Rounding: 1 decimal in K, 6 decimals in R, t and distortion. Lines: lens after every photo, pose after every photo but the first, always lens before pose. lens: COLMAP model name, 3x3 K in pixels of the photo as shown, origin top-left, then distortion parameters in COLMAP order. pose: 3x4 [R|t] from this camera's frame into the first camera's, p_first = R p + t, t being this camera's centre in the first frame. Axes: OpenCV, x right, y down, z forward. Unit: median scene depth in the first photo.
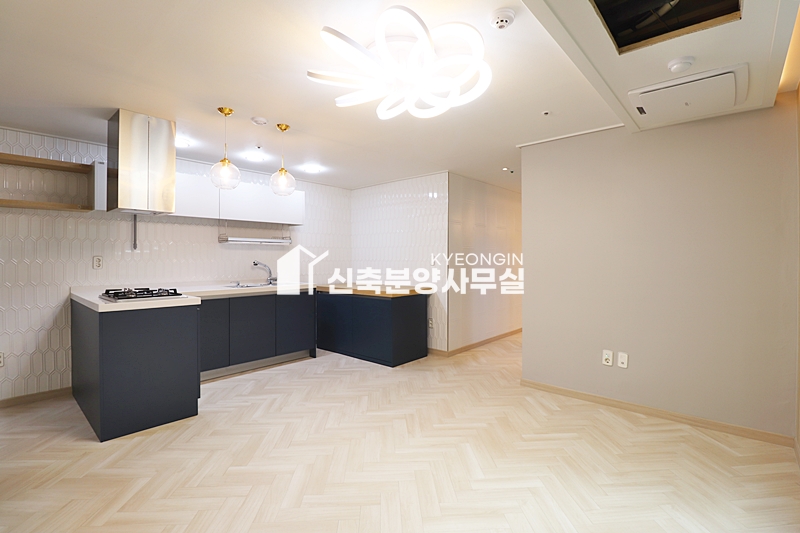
lens RADIAL K [[368.1, 0, 407.8], [0, 368.1, 262.6], [0, 0, 1]] dist [-0.005785, -0.010901]
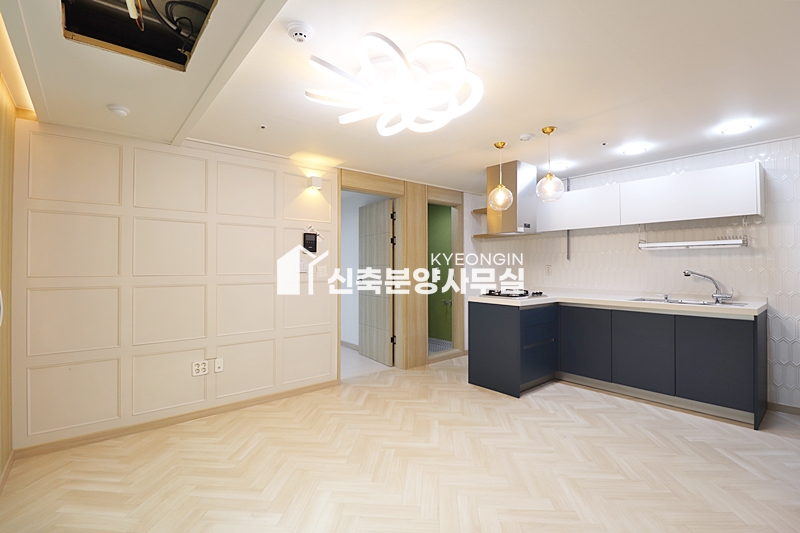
lens RADIAL K [[368.1, 0, 406.4], [0, 368.1, 260.6], [0, 0, 1]] dist [-0.005785, -0.010901]
pose [[-0.145572, -0.016423, -0.989211, 0.608971], [-0.006234, 0.999858, -0.015682, -0.012177], [0.989328, 0.003884, -0.145653, 0.727947]]
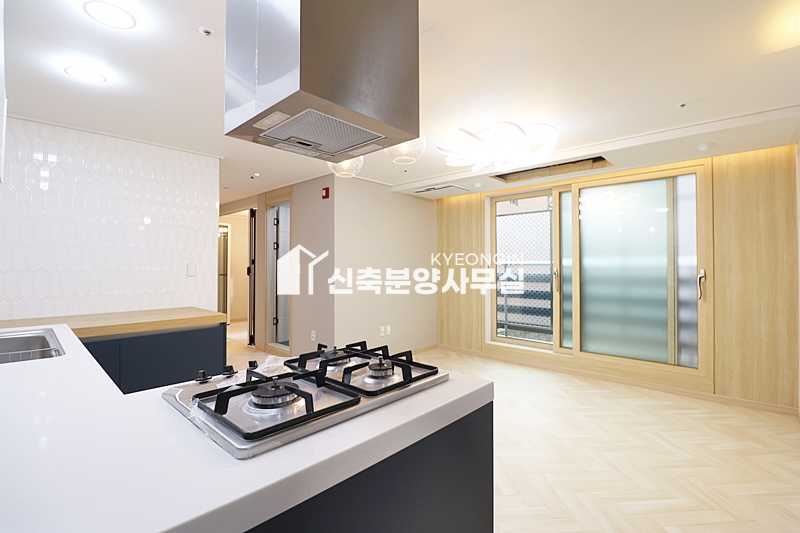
lens RADIAL K [[368.1, 0, 405.8], [0, 368.1, 262.0], [0, 0, 1]] dist [-0.005785, -0.010901]
pose [[0.029573, 0.009899, 0.999514, -0.957024], [0.009480, 0.999903, -0.010184, -0.013847], [-0.999518, 0.009776, 0.029476, 0.818710]]
